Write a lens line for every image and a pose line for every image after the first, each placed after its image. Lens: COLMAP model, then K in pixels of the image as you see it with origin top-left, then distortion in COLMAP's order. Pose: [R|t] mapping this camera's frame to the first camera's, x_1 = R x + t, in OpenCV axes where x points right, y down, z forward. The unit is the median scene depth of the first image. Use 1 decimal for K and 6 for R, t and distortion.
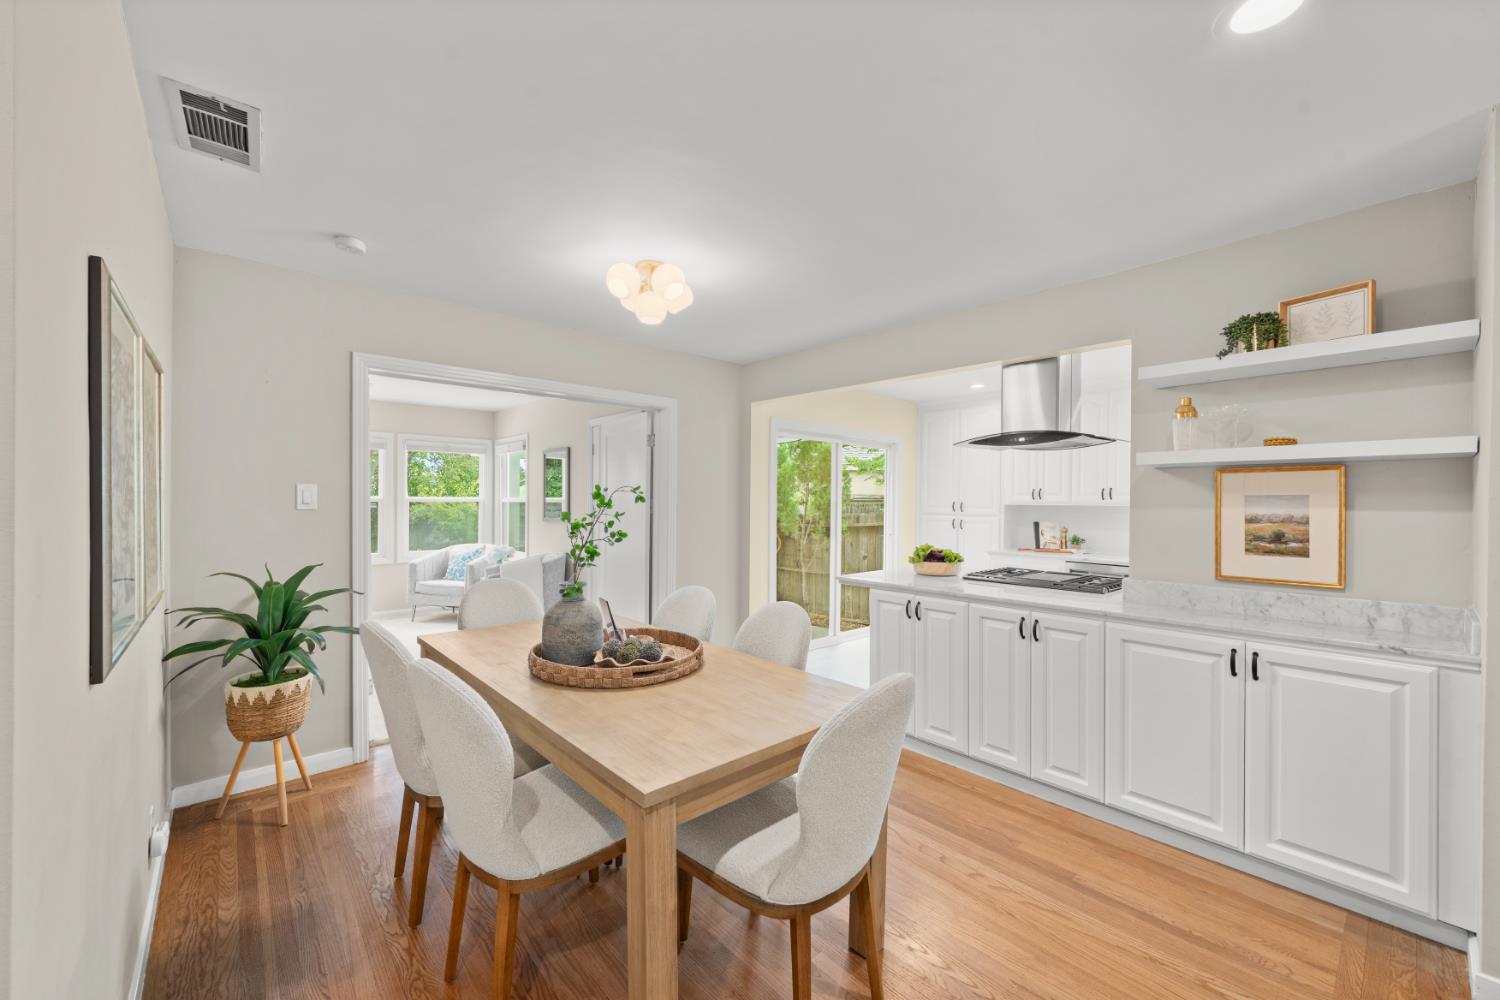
lens RADIAL K [[578.0, 0, 756.8], [0, 578.0, 499.6], [0, 0, 1]] dist [-0.000750, 0.000156]
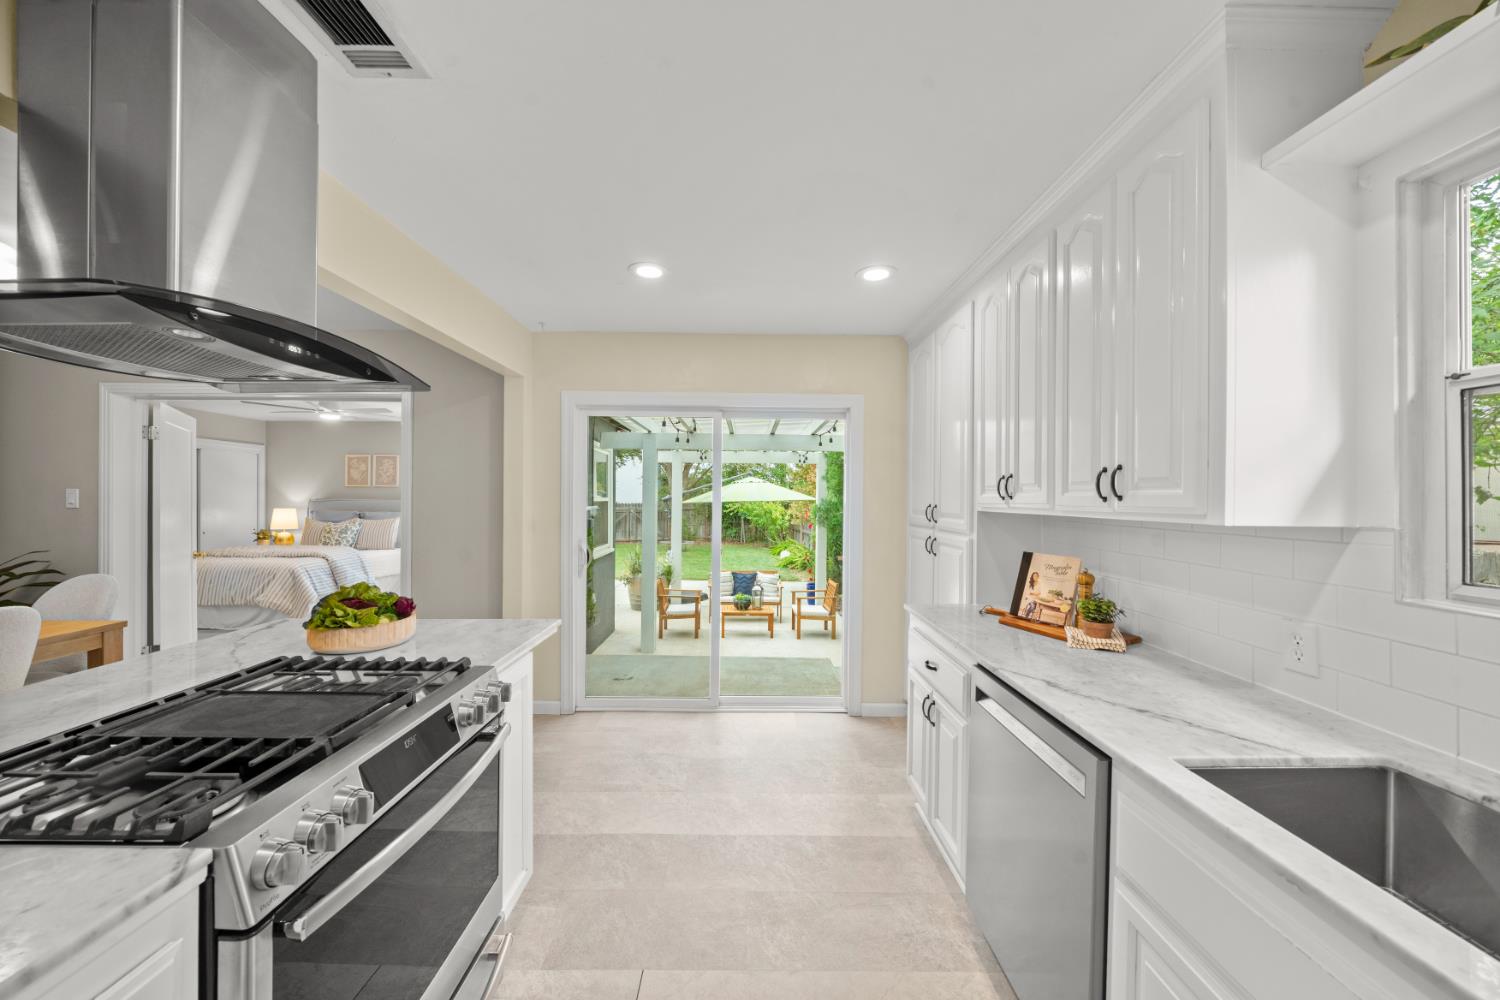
lens RADIAL K [[523.4, 0, 743.5], [0, 523.4, 493.6], [0, 0, 1]] dist [-0.002123, -0.000400]
pose [[0.727253, -0.006165, -0.686342, 1.537020], [-0.002533, 0.999929, -0.011666, -0.000437], [0.686365, 0.010223, 0.727186, 1.468439]]
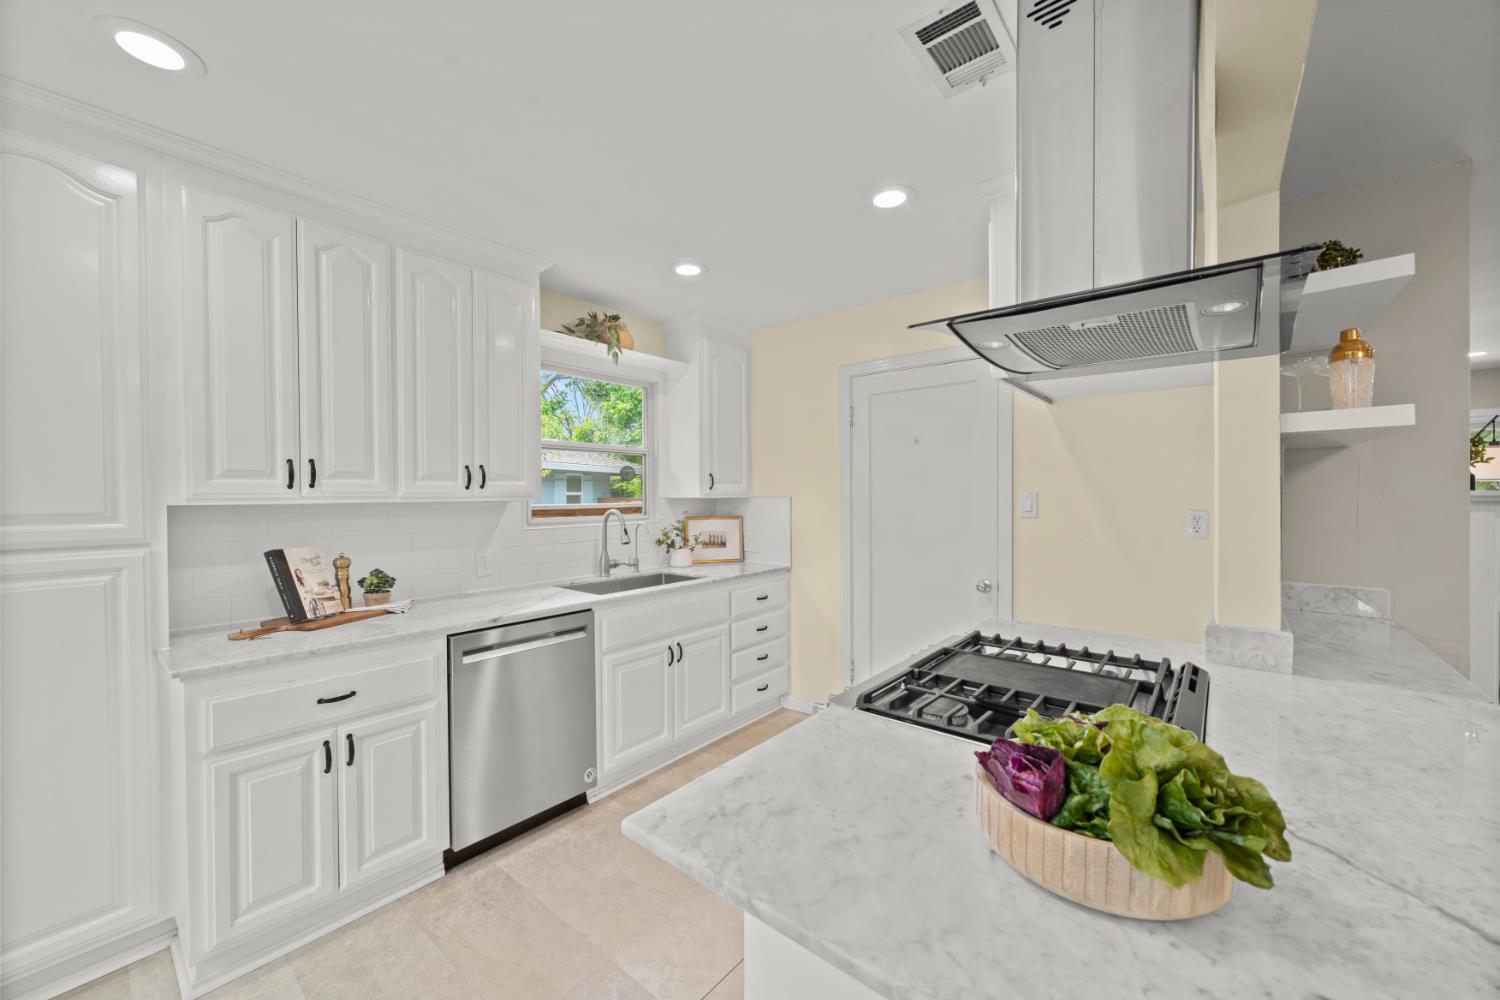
lens RADIAL K [[578.0, 0, 740.5], [0, 578.0, 498.9], [0, 0, 1]] dist [-0.000750, 0.000156]
pose [[-0.115705, -0.017773, 0.993125, 0.214080], [0.004644, 0.999819, 0.018434, 0.001198], [-0.993273, 0.006745, -0.115601, 1.925180]]
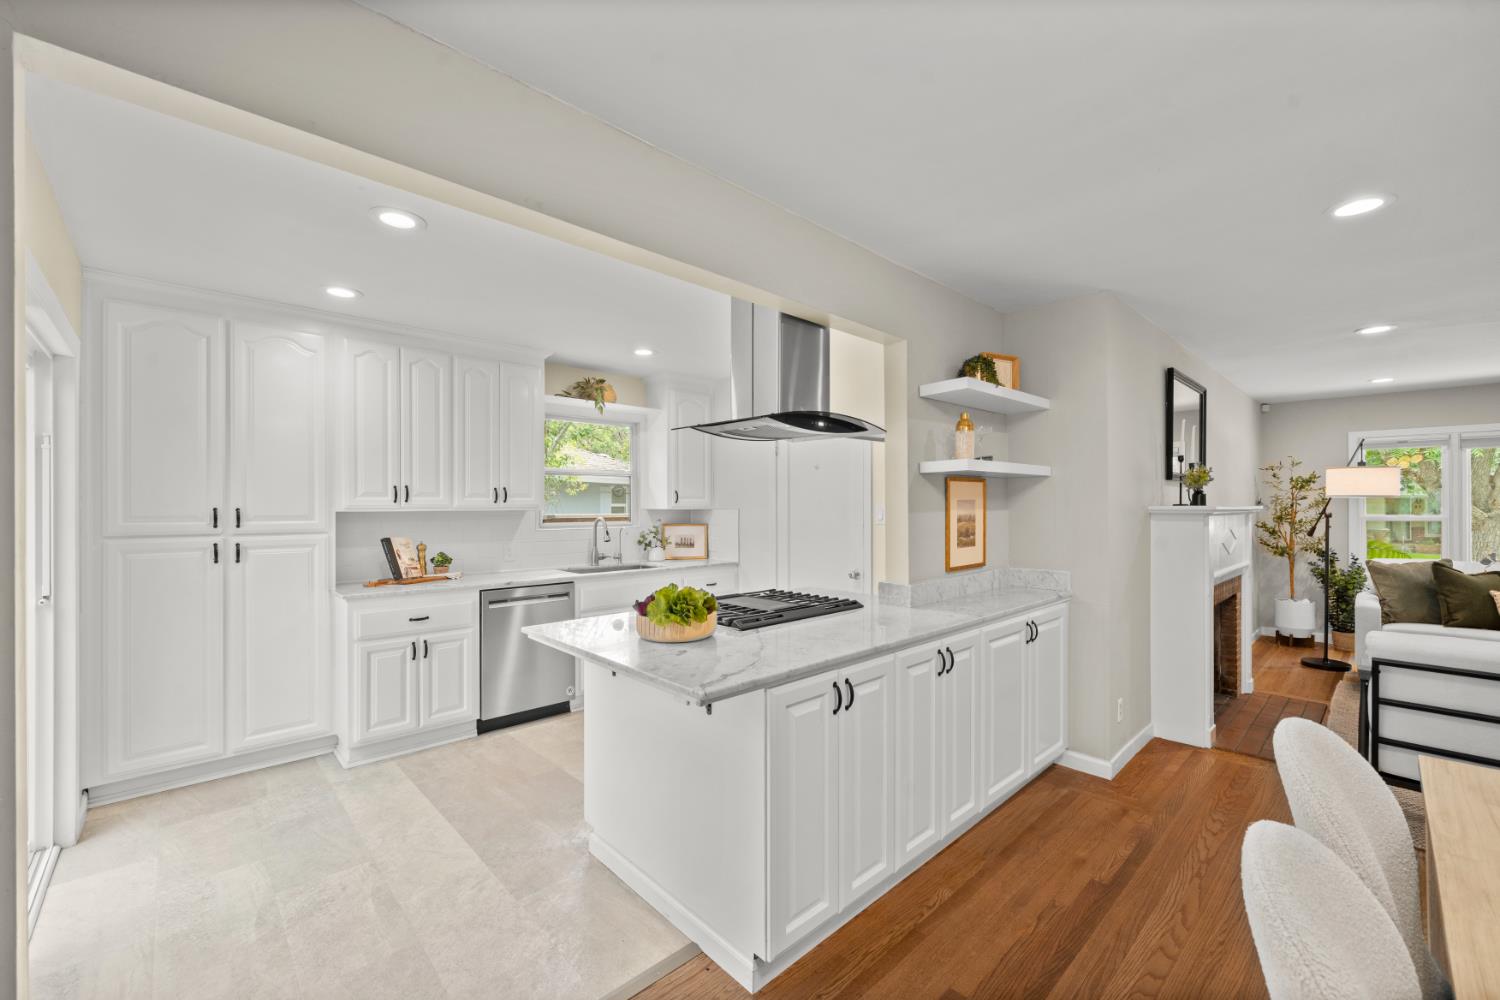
lens RADIAL K [[608.2, 0, 736.9], [0, 608.2, 504.4], [0, 0, 1]] dist [-0.018317, -0.000140]
pose [[0.007383, -0.007717, 0.999943, -0.469042], [0.002101, 0.999968, 0.007702, -0.007535], [-0.999971, 0.002044, 0.007399, 1.563914]]
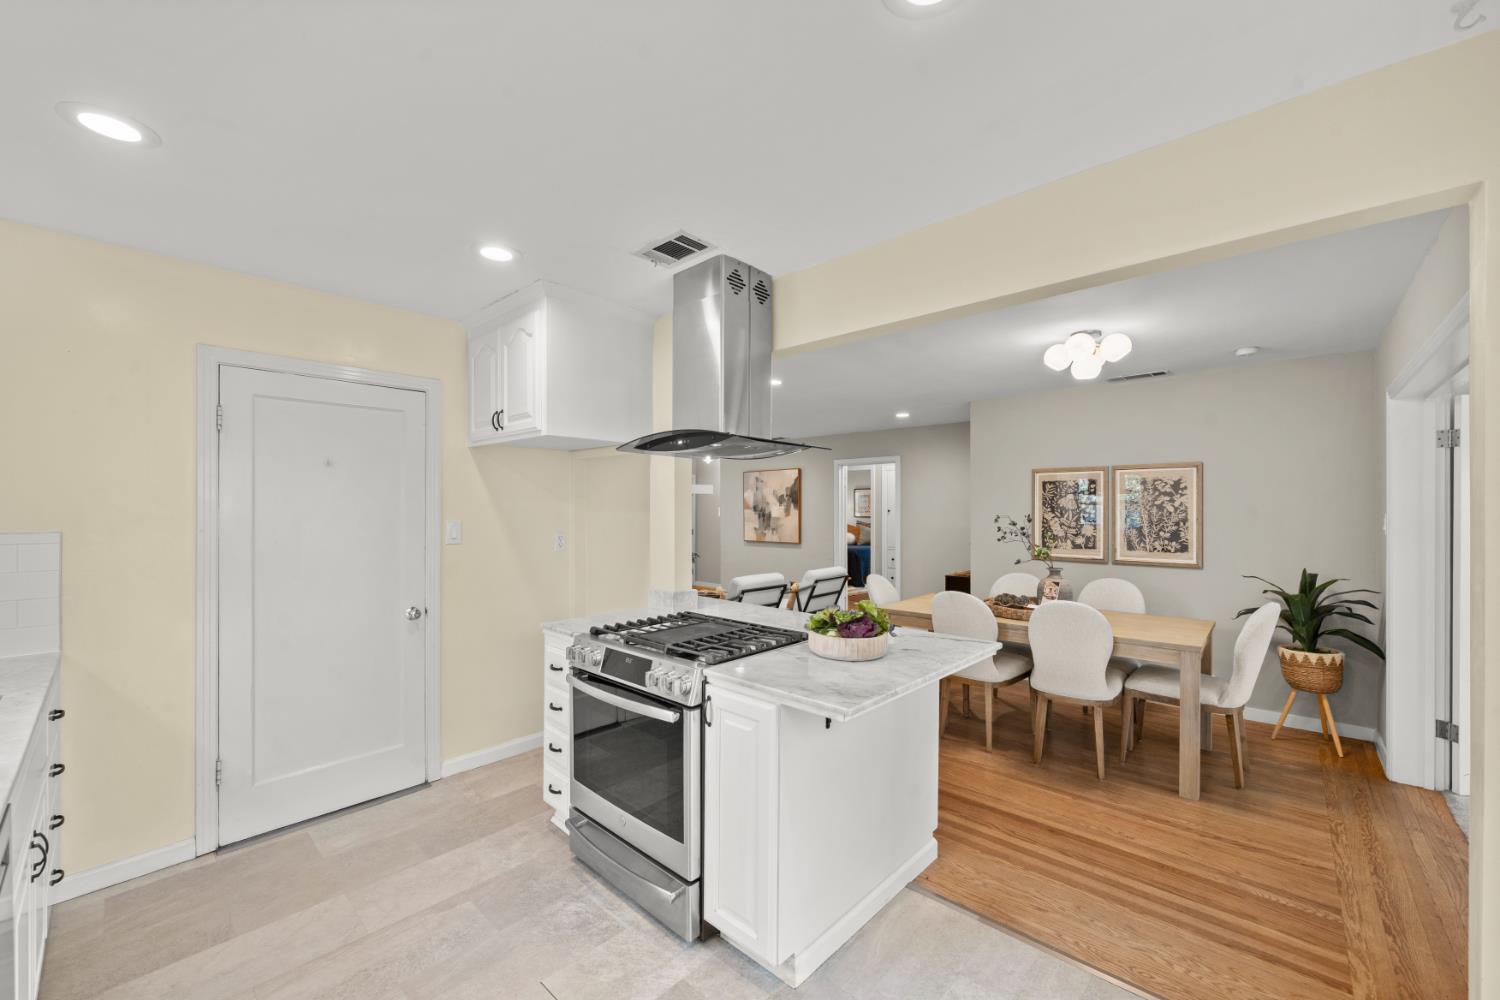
lens RADIAL K [[578.0, 0, 768.5], [0, 578.0, 506.5], [0, 0, 1]] dist [-0.000750, 0.000156]
pose [[-0.996325, -0.011115, -0.084928, 0.763343], [-0.010669, 0.999927, -0.005694, -0.025066], [0.084986, -0.004767, -0.996371, 2.665630]]
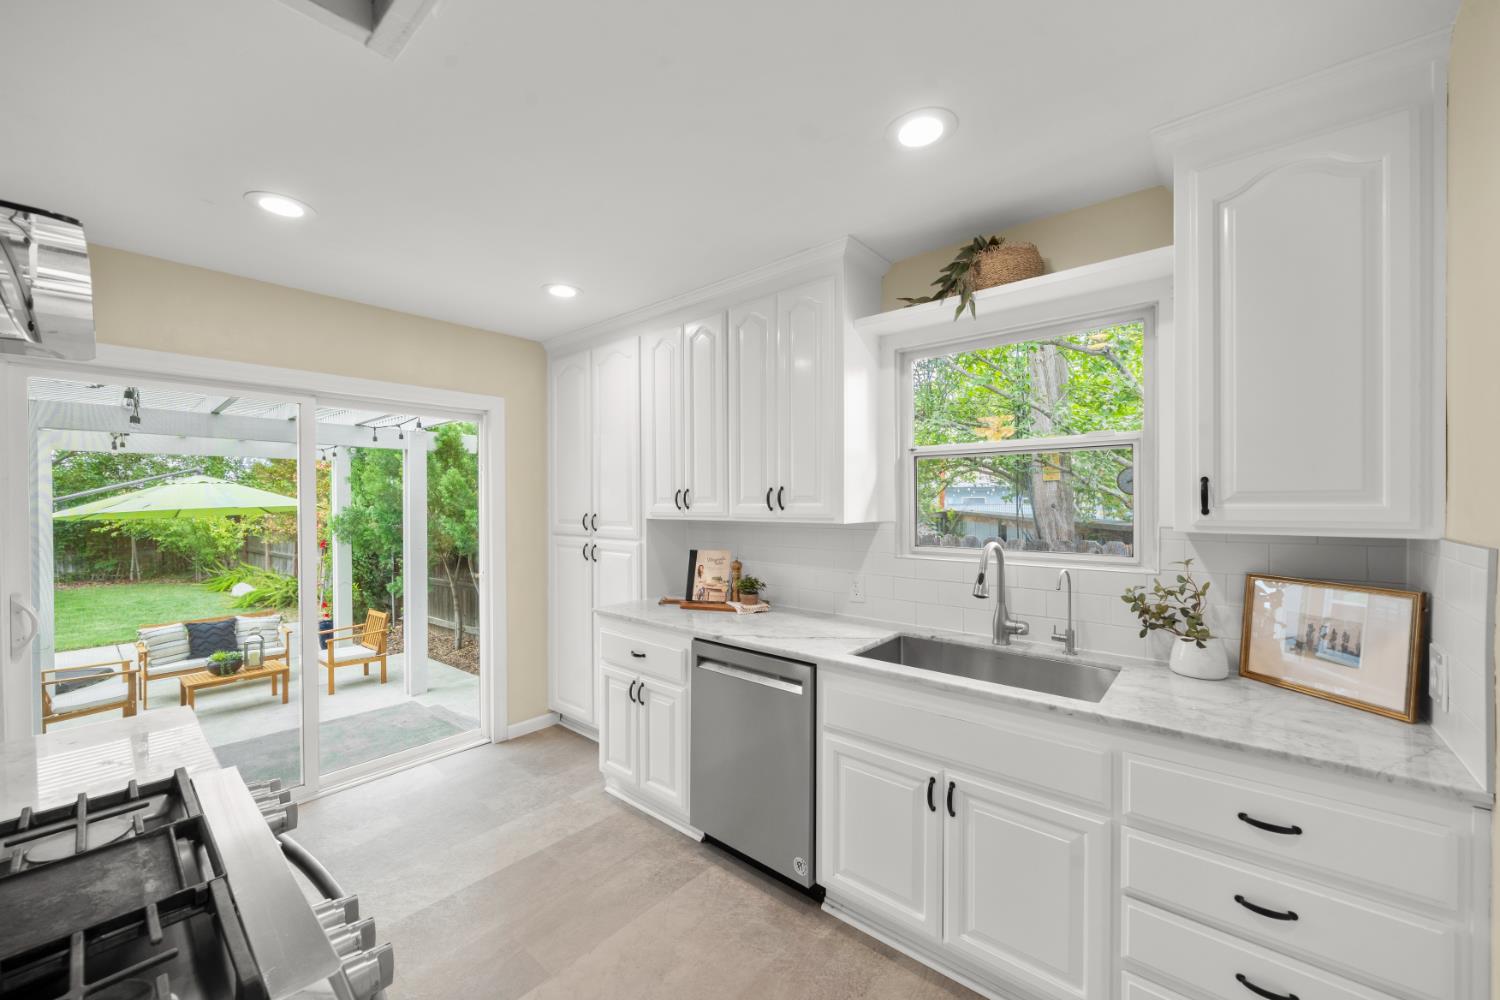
lens RADIAL K [[578.0, 0, 762.2], [0, 578.0, 503.2], [0, 0, 1]] dist [-0.000750, 0.000156]
pose [[0.993963, -0.016107, 0.108530, 1.259704], [0.015360, 0.999852, 0.007716, -0.023468], [-0.108638, -0.006002, 0.994063, 1.155486]]
